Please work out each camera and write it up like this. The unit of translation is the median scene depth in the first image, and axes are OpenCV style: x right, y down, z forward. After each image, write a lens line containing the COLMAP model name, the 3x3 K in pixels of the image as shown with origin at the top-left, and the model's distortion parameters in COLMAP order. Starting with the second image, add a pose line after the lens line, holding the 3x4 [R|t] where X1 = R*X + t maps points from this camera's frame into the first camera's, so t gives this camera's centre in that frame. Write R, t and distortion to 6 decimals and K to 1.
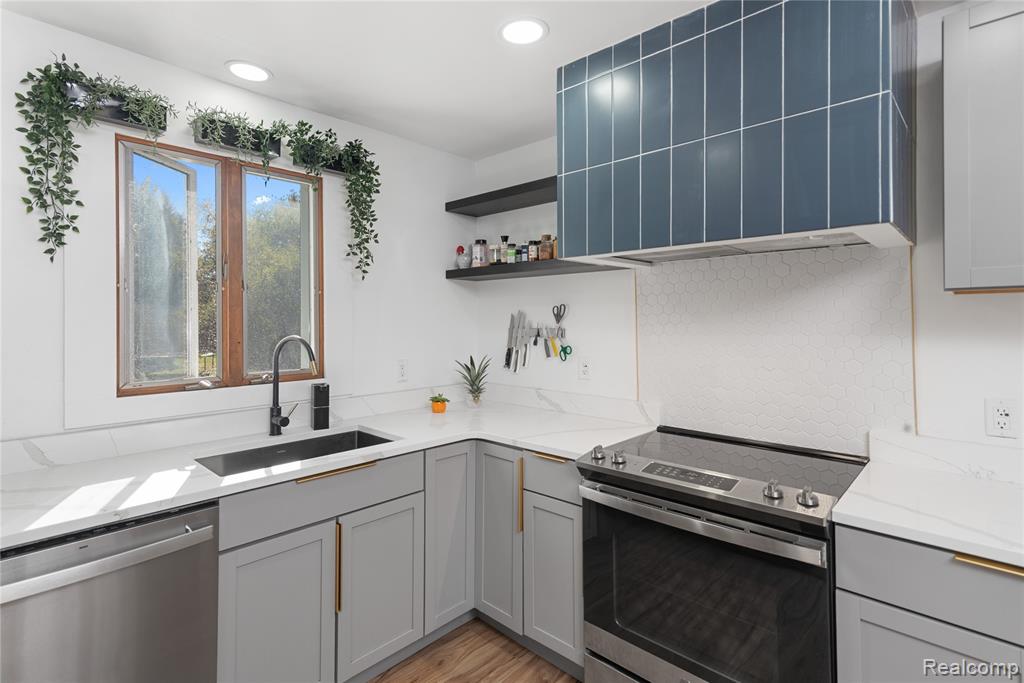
lens RADIAL K [[498.6, 0, 514.0], [0, 498.6, 317.2], [0, 0, 1]] dist [0.002658, 0.000326]
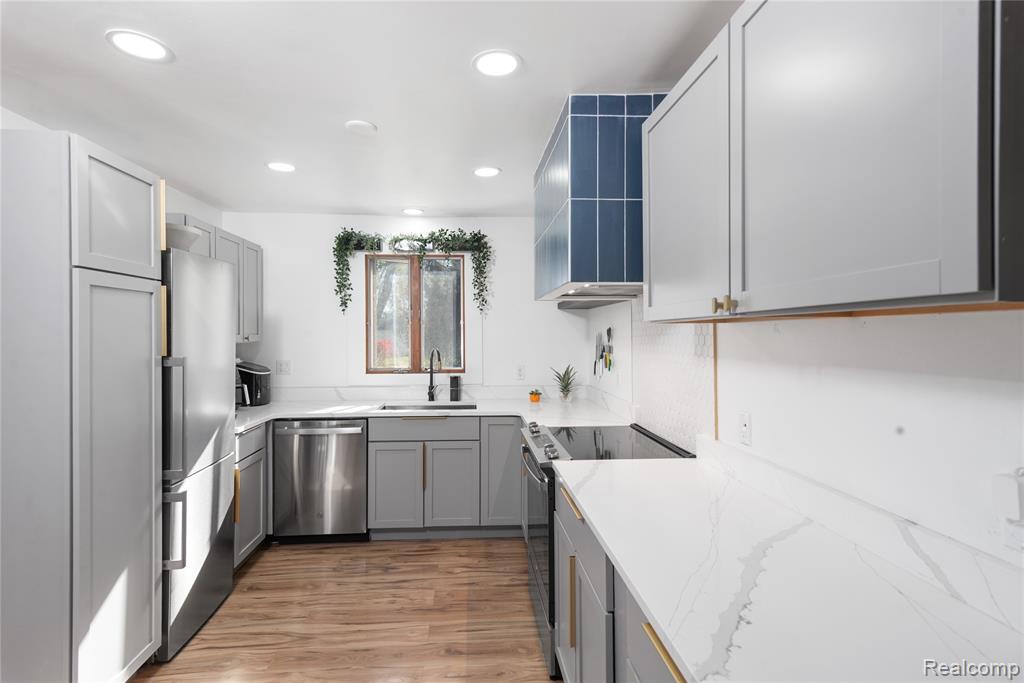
lens RADIAL K [[504.4, 0, 512.0], [0, 504.4, 341.5], [0, 0, 1]] dist [0.000222, 0.000047]
pose [[0.725197, 0.010569, -0.688460, 1.032102], [0.002555, 0.999834, 0.018040, -0.018152], [0.688537, -0.014842, 0.725049, -0.153948]]
